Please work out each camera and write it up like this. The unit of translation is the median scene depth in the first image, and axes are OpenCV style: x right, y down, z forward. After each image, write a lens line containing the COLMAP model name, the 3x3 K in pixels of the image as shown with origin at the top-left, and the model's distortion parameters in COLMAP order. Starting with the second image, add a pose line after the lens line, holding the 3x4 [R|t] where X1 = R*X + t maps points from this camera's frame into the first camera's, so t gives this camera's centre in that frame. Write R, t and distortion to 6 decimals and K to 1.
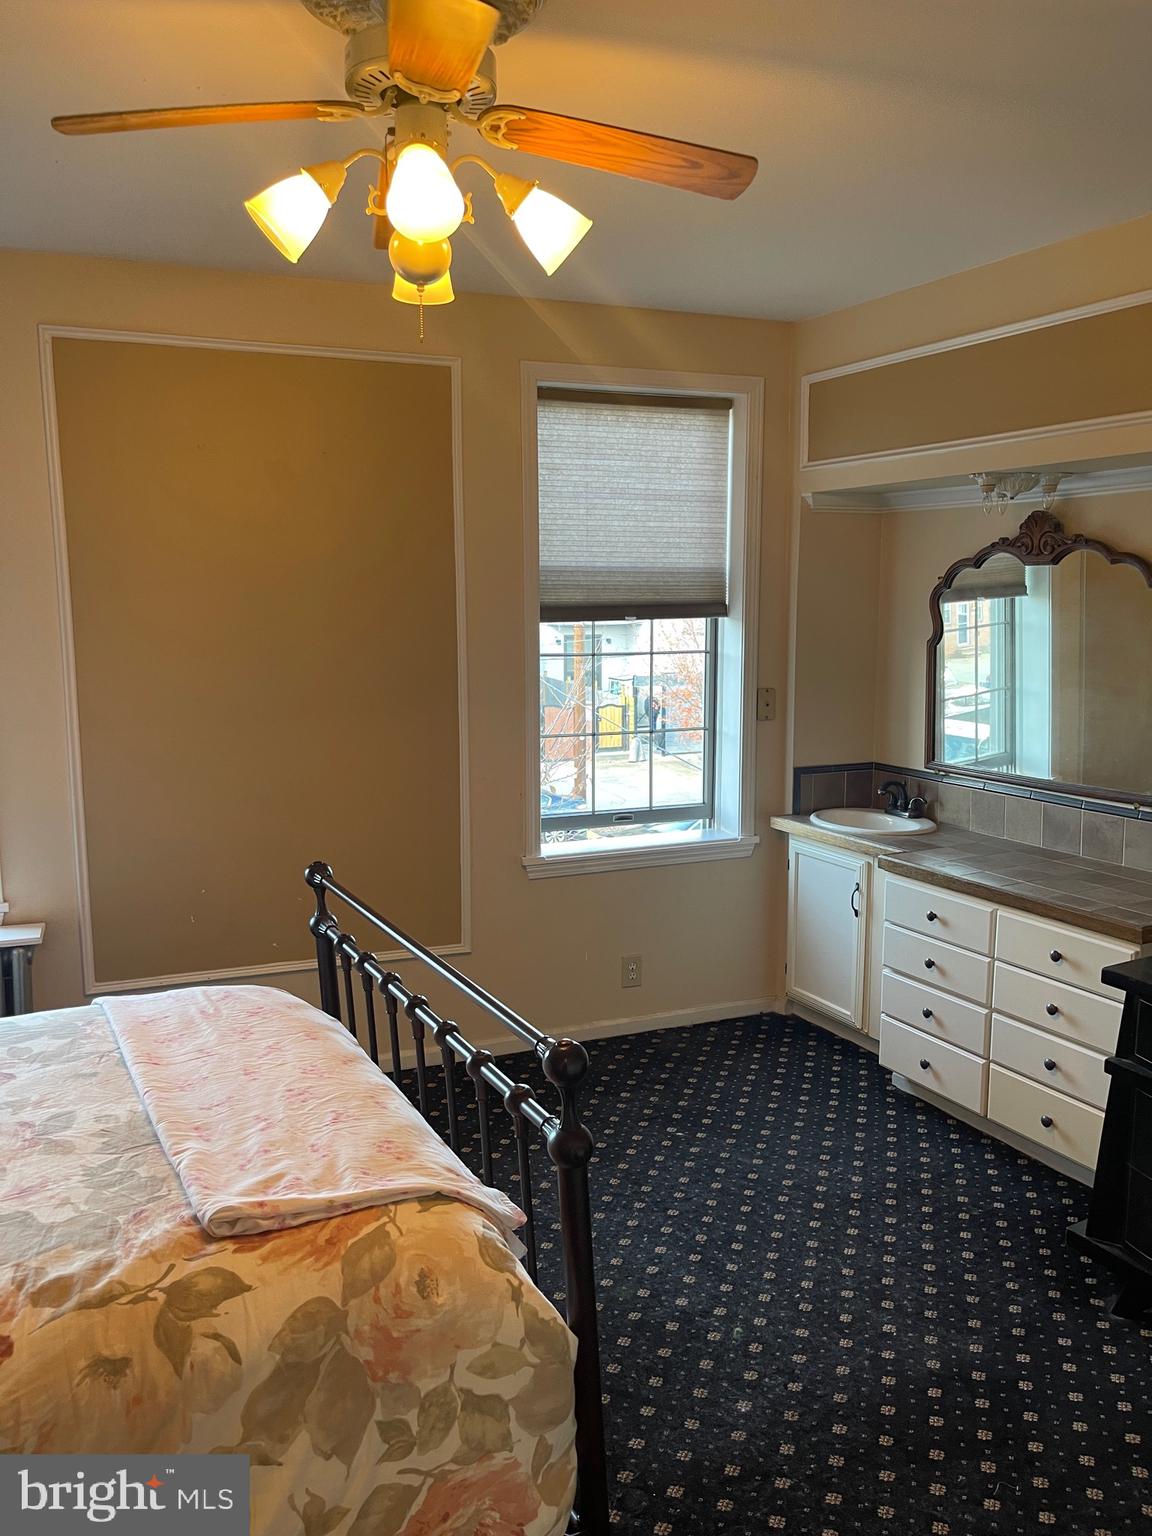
lens RADIAL K [[1168.4, 0, 587.9], [0, 1168.4, 762.2], [0, 0, 1]] dist [0.069865, -0.090500]
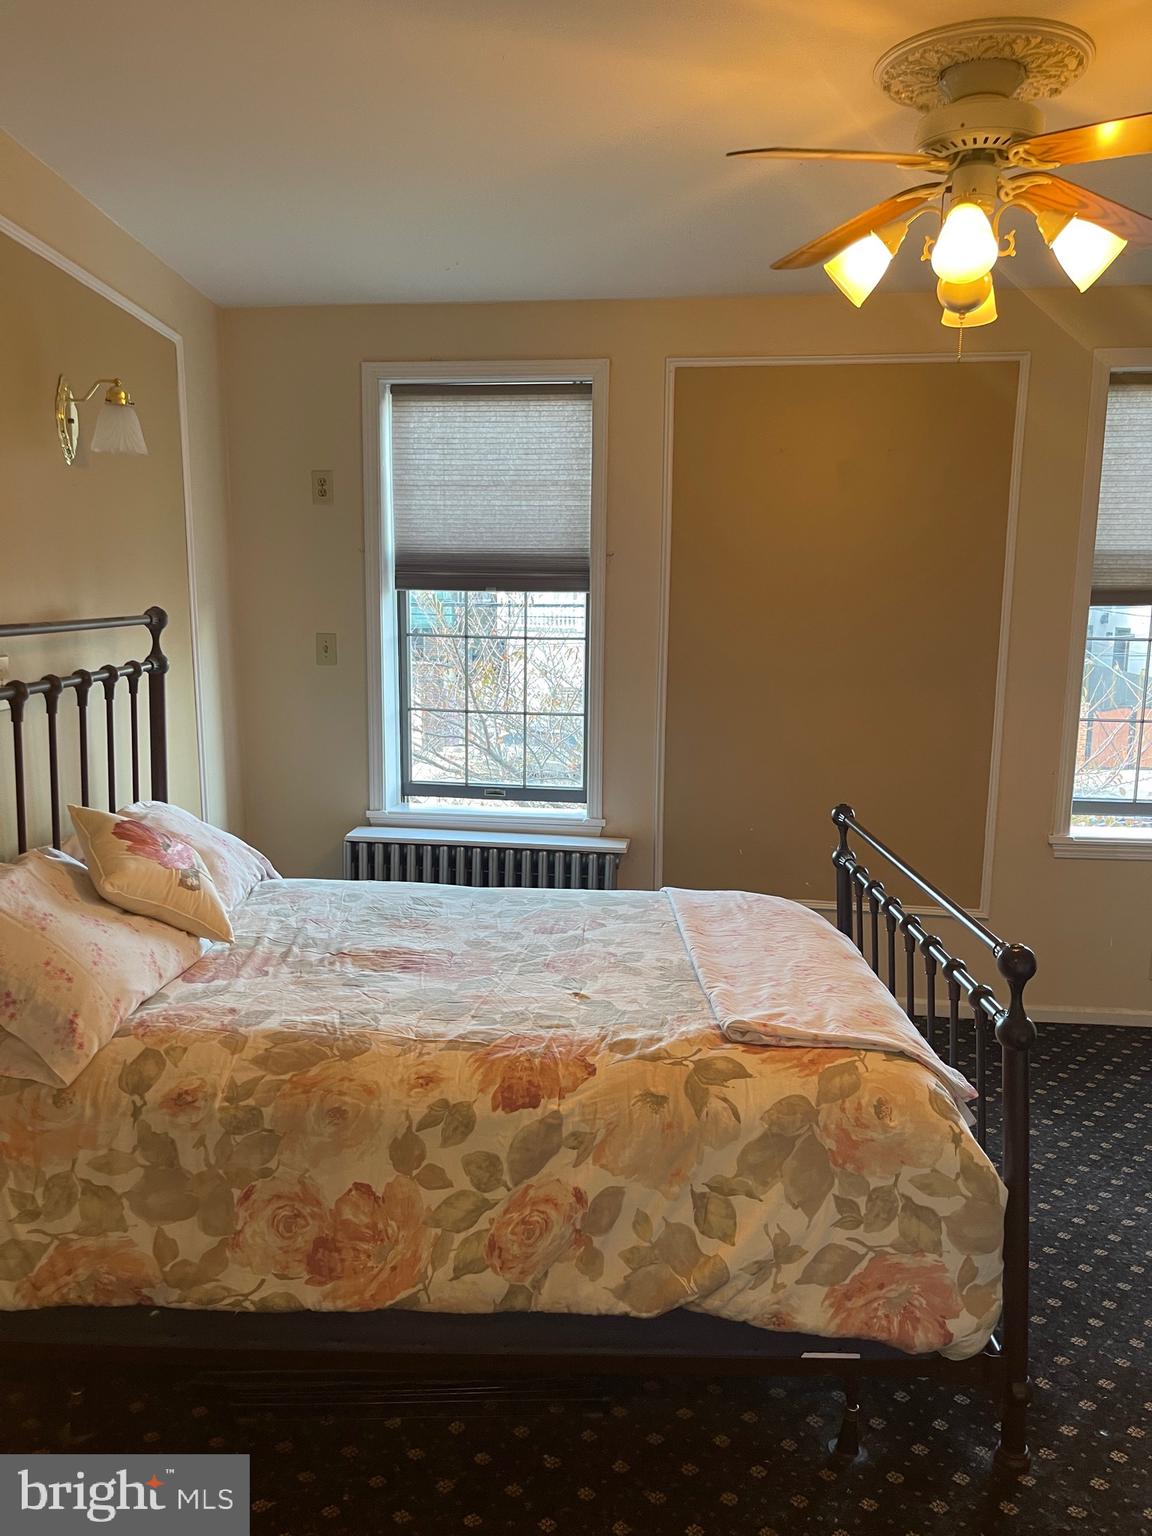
lens RADIAL K [[1168.4, 0, 579.0], [0, 1168.4, 776.0], [0, 0, 1]] dist [0.069865, -0.090500]
pose [[0.884587, 0.088664, -0.457869, 0.109924], [-0.078820, 0.996062, 0.040605, 0.046812], [0.459666, 0.000171, 0.888092, -0.255065]]
